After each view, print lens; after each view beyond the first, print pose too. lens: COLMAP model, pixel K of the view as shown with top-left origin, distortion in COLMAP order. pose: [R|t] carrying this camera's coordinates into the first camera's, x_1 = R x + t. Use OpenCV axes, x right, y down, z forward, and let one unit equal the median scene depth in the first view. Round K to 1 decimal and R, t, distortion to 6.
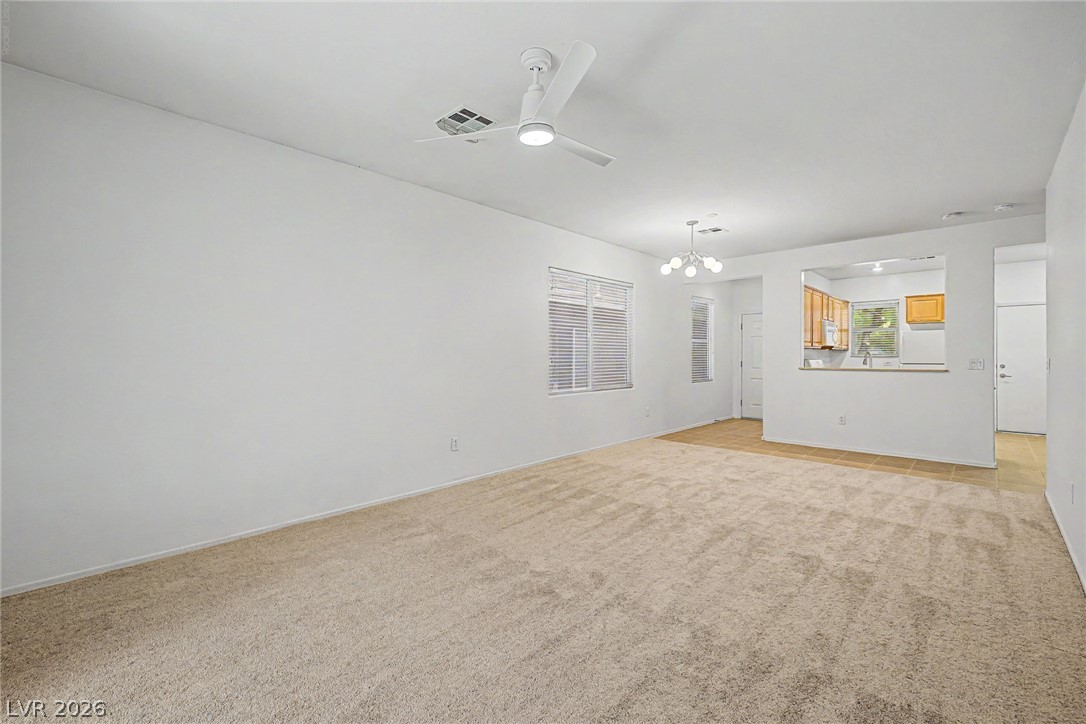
lens RADIAL K [[466.5, 0, 540.4], [0, 466.5, 360.5], [0, 0, 1]] dist [0.026486, -0.005513]
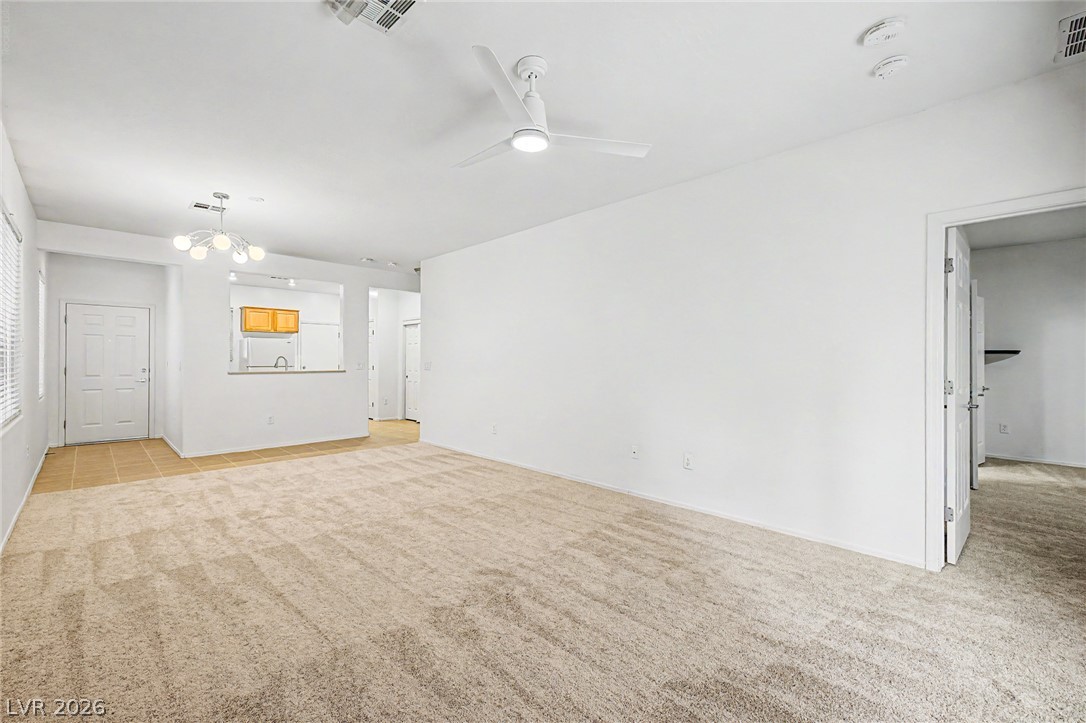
lens RADIAL K [[459.1, 0, 527.8], [0, 459.1, 358.4], [0, 0, 1]] dist [0.002321, -0.000066]
pose [[0.048321, 0.001406, 0.998831, -0.637519], [0.010141, 0.999947, -0.001898, -0.010911], [-0.998780, 0.010221, 0.048304, 0.602758]]
